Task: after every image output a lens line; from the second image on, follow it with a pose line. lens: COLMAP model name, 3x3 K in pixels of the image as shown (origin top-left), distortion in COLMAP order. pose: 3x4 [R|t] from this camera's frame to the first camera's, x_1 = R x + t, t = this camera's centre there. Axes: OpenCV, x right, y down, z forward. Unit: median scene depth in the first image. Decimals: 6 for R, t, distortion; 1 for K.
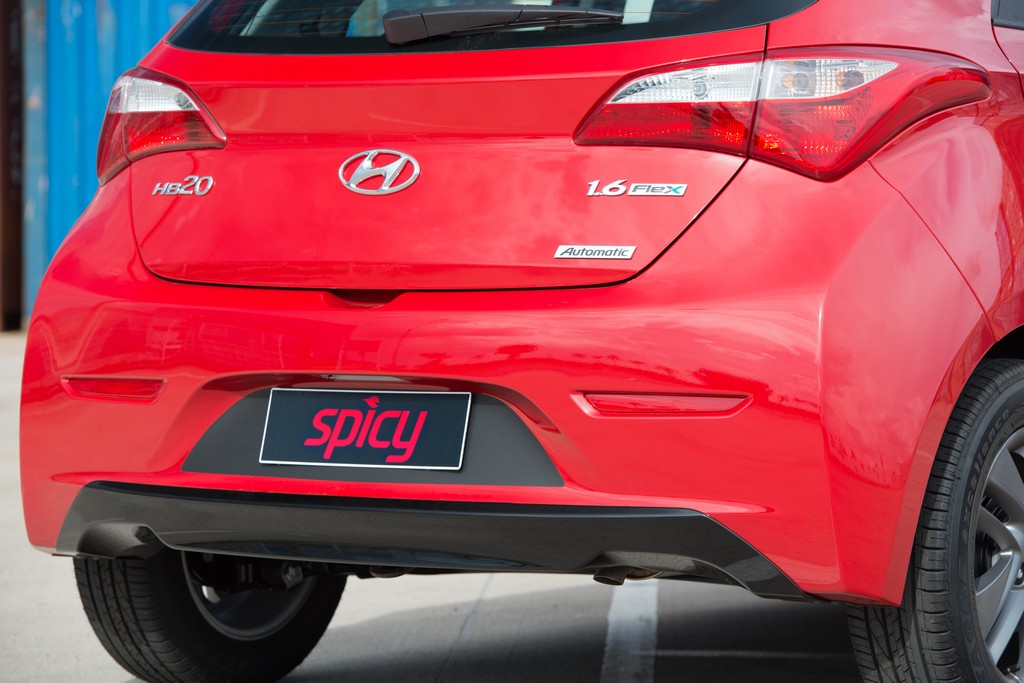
lens RADIAL K [[3667.1, 0, 576.1], [0, 3667.1, 342.3], [0, 0, 1]] dist [1.472089, 0.504229]
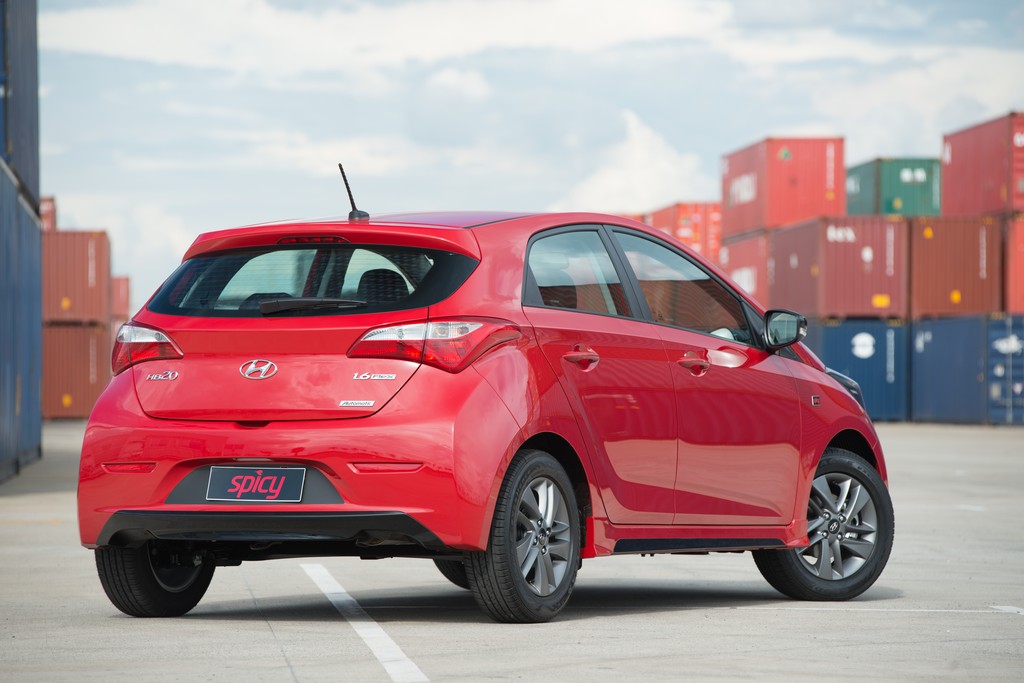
lens RADIAL K [[5556.7, 0, 512.0], [0, 5556.7, 341.5], [0, 0, 1]] dist [2.139007, -9.493413]
pose [[0.996086, -0.005023, 0.088245, -0.206903], [0.008113, 0.999365, -0.034692, 0.059179], [-0.088015, 0.035272, 0.995494, -2.514458]]
